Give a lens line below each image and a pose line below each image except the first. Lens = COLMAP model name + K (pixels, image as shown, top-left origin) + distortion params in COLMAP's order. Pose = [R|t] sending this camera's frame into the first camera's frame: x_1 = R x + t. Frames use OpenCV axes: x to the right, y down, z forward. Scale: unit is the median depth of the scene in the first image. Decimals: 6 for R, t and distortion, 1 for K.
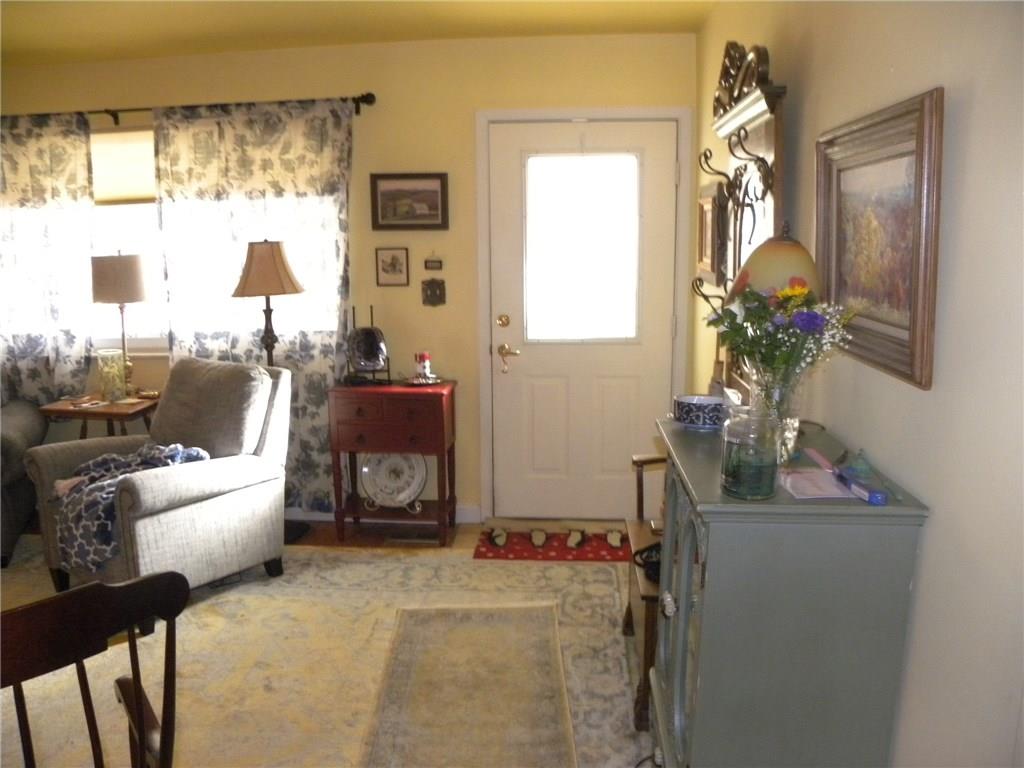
lens RADIAL K [[780.4, 0, 512.0], [0, 780.4, 384.0], [0, 0, 1]] dist [-0.174009, 0.099934]
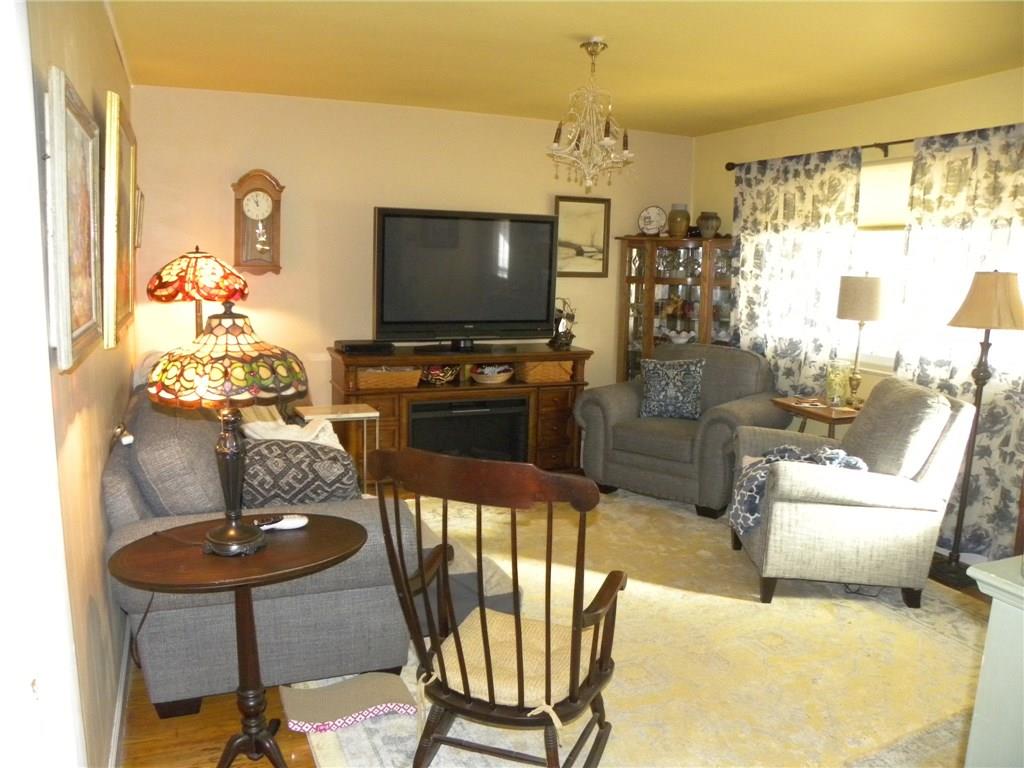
lens RADIAL K [[782.6, 0, 512.0], [0, 782.6, 384.0], [0, 0, 1]] dist [-0.161475, 0.128612]
pose [[0.456922, 0.157539, -0.875445, 0.234963], [-0.190556, 0.978679, 0.076659, -0.005731], [0.868856, 0.131795, 0.477200, 0.043161]]
